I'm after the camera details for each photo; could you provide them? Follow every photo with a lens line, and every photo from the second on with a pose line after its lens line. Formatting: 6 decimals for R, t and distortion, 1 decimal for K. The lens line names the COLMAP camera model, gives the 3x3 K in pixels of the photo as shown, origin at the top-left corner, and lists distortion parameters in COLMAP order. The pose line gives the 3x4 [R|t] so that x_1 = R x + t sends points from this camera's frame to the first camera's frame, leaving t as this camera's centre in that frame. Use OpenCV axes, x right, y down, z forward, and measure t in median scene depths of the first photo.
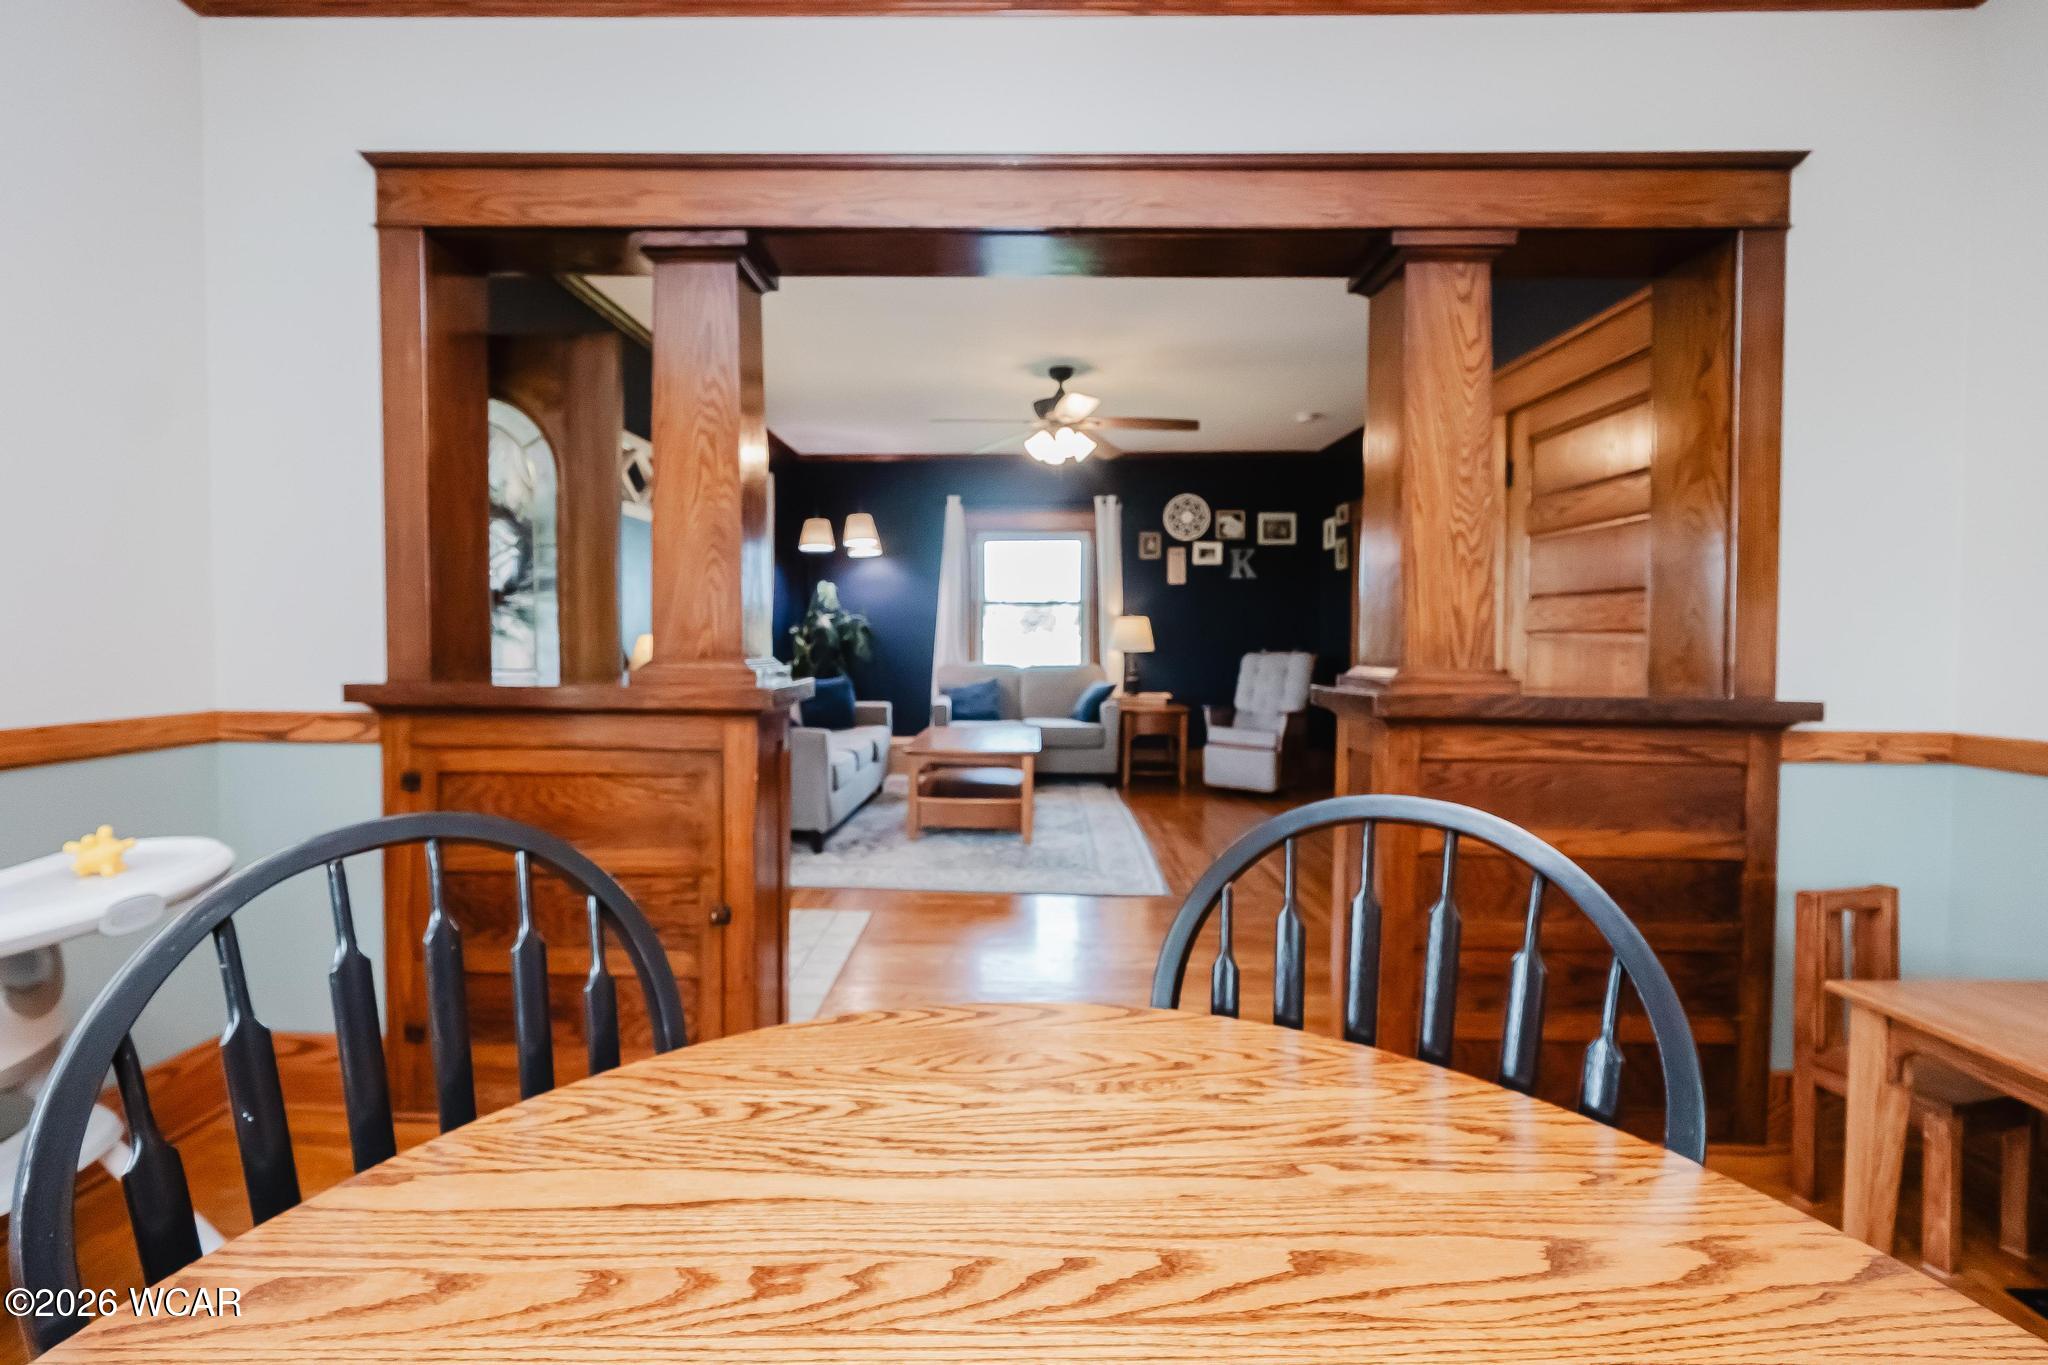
lens RADIAL K [[872.4, 0, 990.7], [0, 872.4, 692.5], [0, 0, 1]] dist [-0.003099, -0.000424]
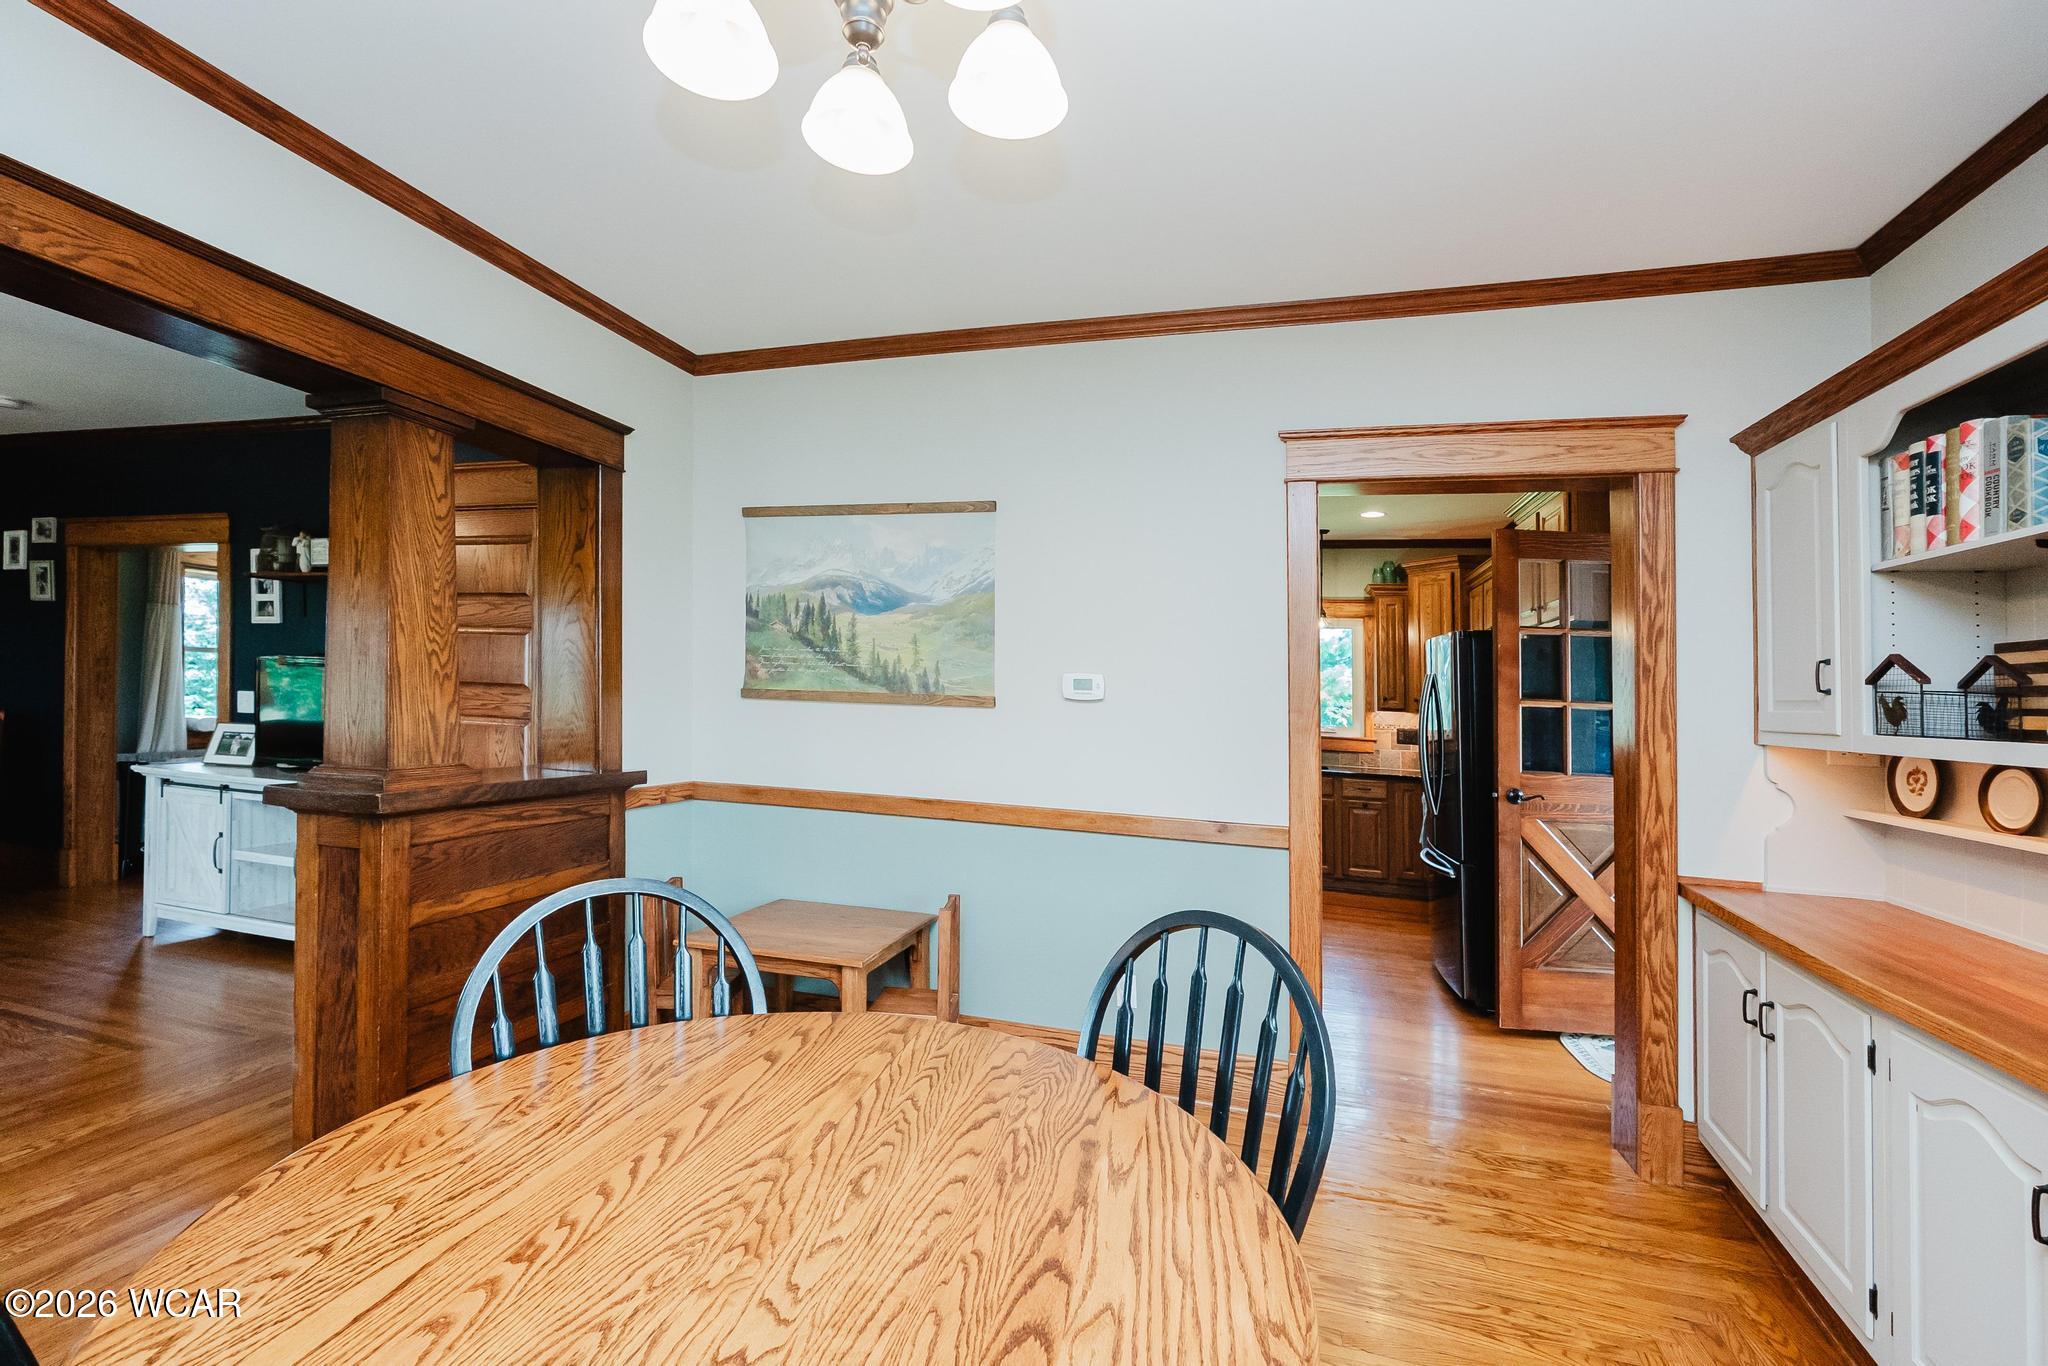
lens RADIAL K [[897.9, 0, 1013.3], [0, 897.9, 705.4], [0, 0, 1]] dist [-0.001842, -0.000457]
pose [[0.263009, -0.008020, 0.964760, -0.445837], [0.028014, 0.999607, 0.000673, -0.088040], [-0.964387, 0.026850, 0.263130, -0.092627]]
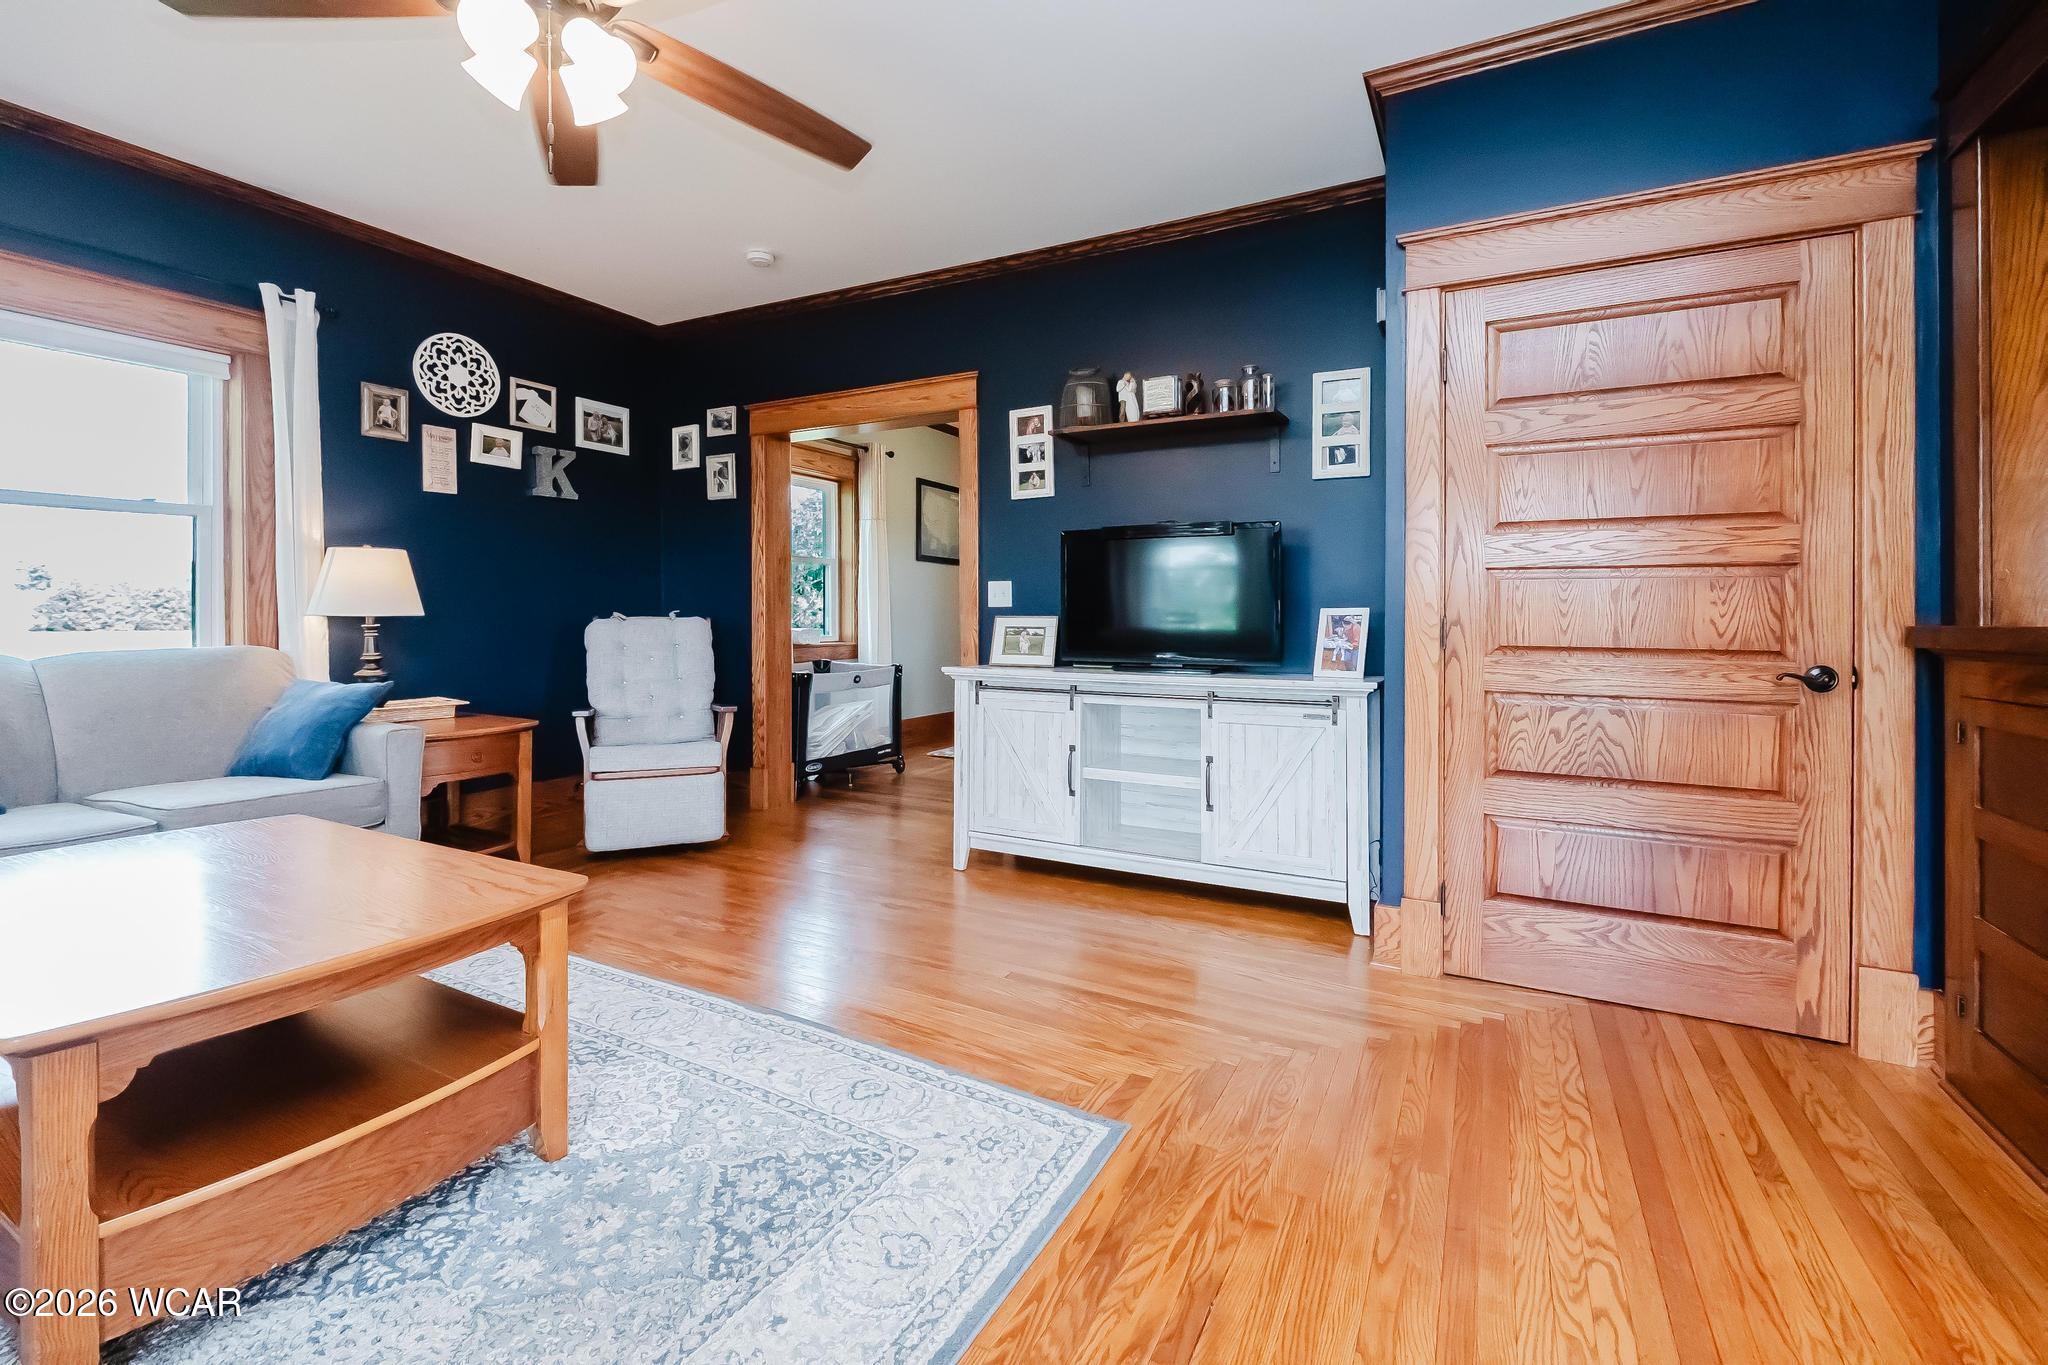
lens RADIAL K [[864.8, 0, 1027.2], [0, 864.8, 646.5], [0, 0, 1]] dist [-0.020271, -0.000151]
pose [[0.428964, -0.028504, 0.902872, -0.417425], [0.054812, 0.998482, 0.005481, -0.042334], [-0.901657, 0.047138, 0.429875, 1.610571]]
